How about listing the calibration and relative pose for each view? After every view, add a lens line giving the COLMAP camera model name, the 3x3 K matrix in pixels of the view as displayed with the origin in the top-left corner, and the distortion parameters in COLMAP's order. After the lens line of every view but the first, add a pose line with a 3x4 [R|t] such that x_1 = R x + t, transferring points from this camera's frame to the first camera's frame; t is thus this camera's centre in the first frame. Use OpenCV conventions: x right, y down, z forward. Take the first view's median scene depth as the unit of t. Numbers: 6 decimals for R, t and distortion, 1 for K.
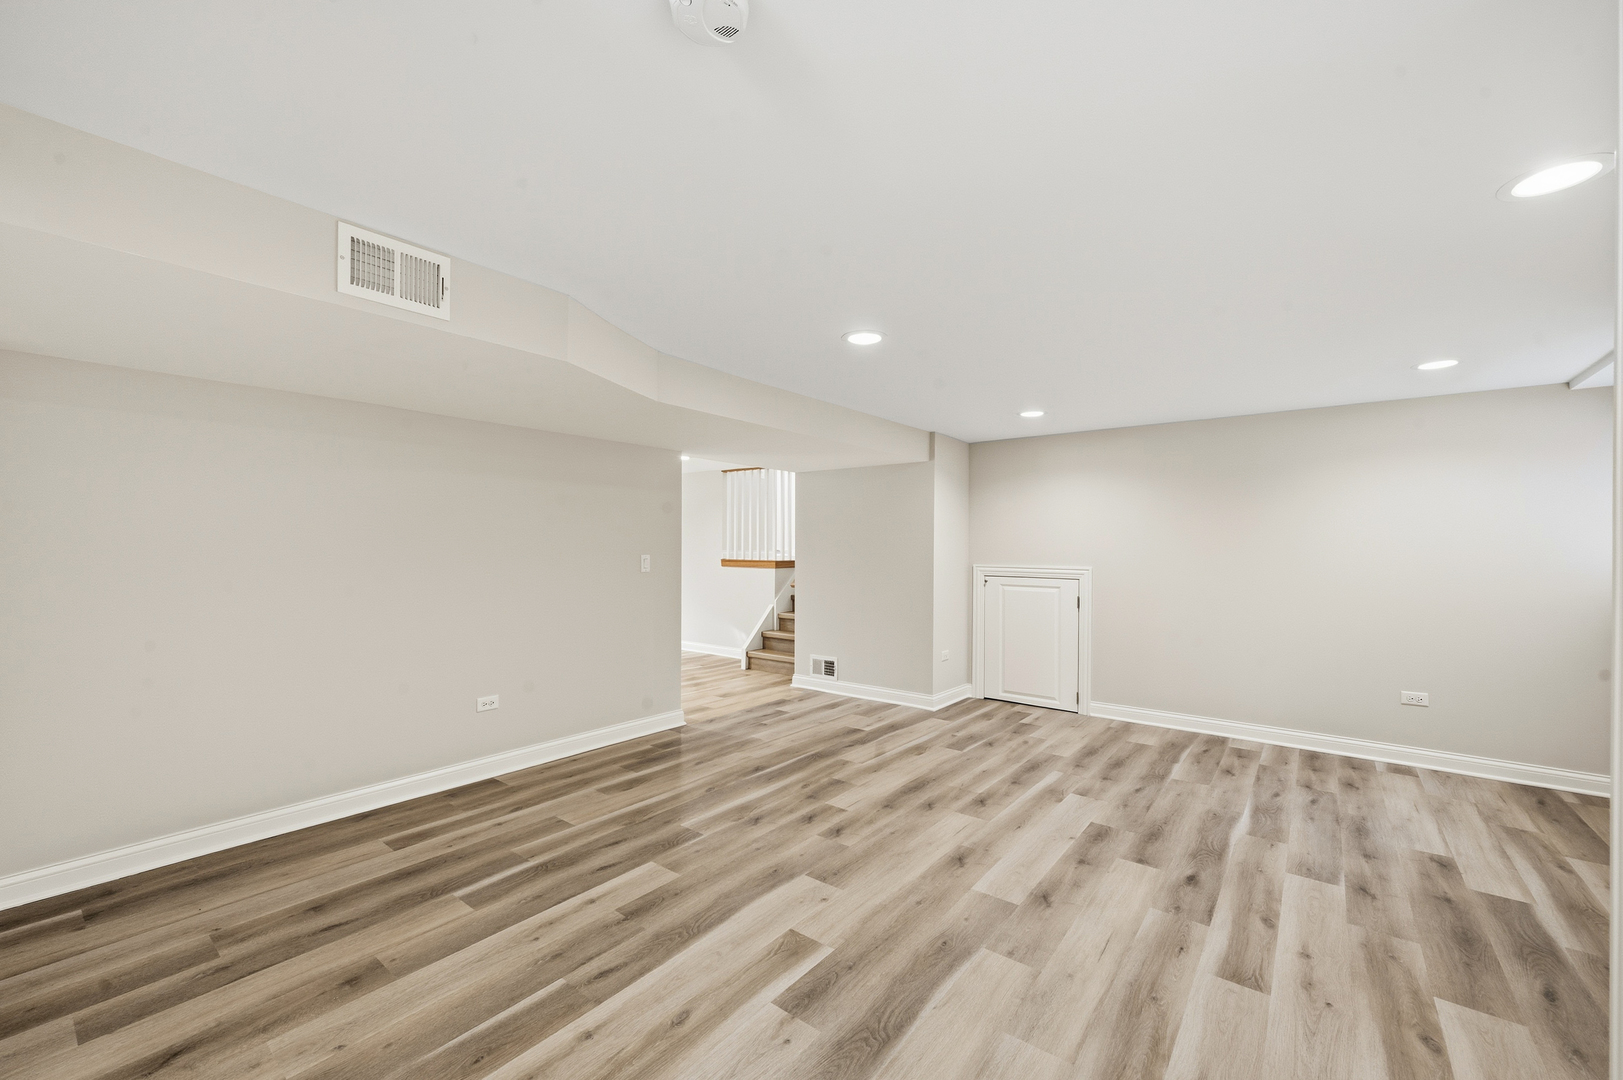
lens RADIAL K [[648.5, 0, 812.1], [0, 648.5, 544.4], [0, 0, 1]] dist [0.000169, 0.000065]
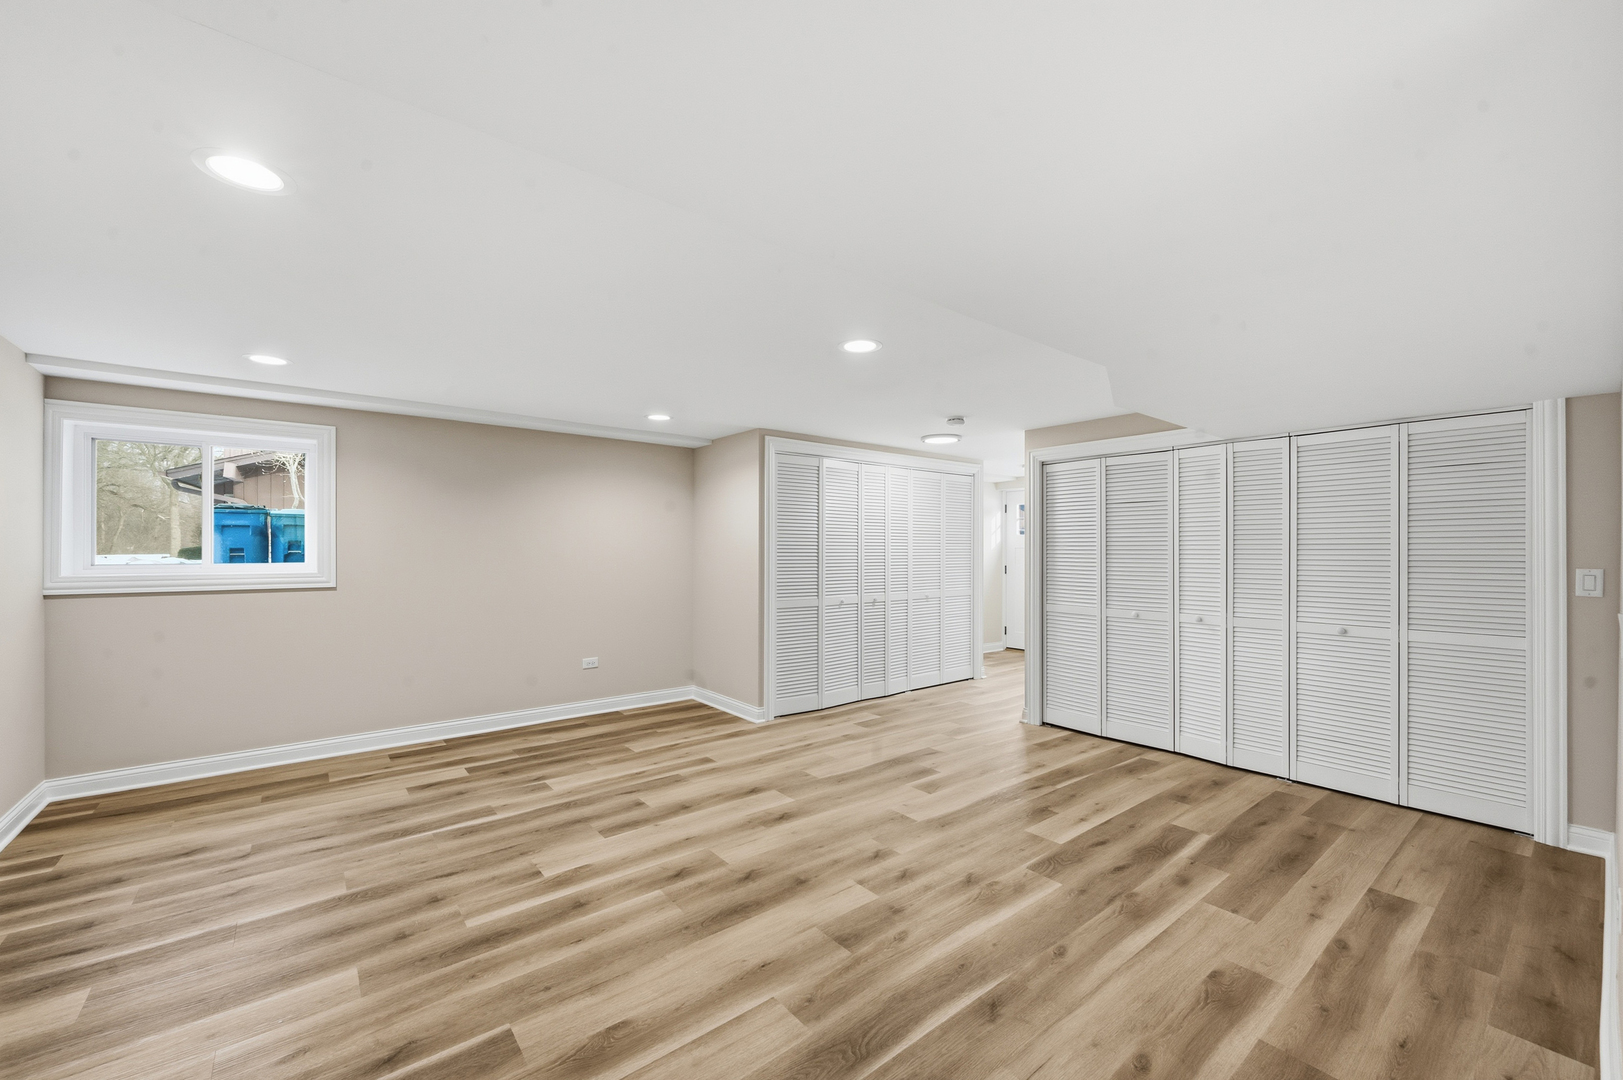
lens RADIAL K [[648.5, 0, 811.3], [0, 648.5, 546.9], [0, 0, 1]] dist [0.000169, 0.000065]
pose [[-0.973902, -0.007186, 0.226854, -0.081115], [-0.009254, 0.999925, -0.008052, 0.009008], [-0.226779, -0.009941, -0.973895, 2.033562]]
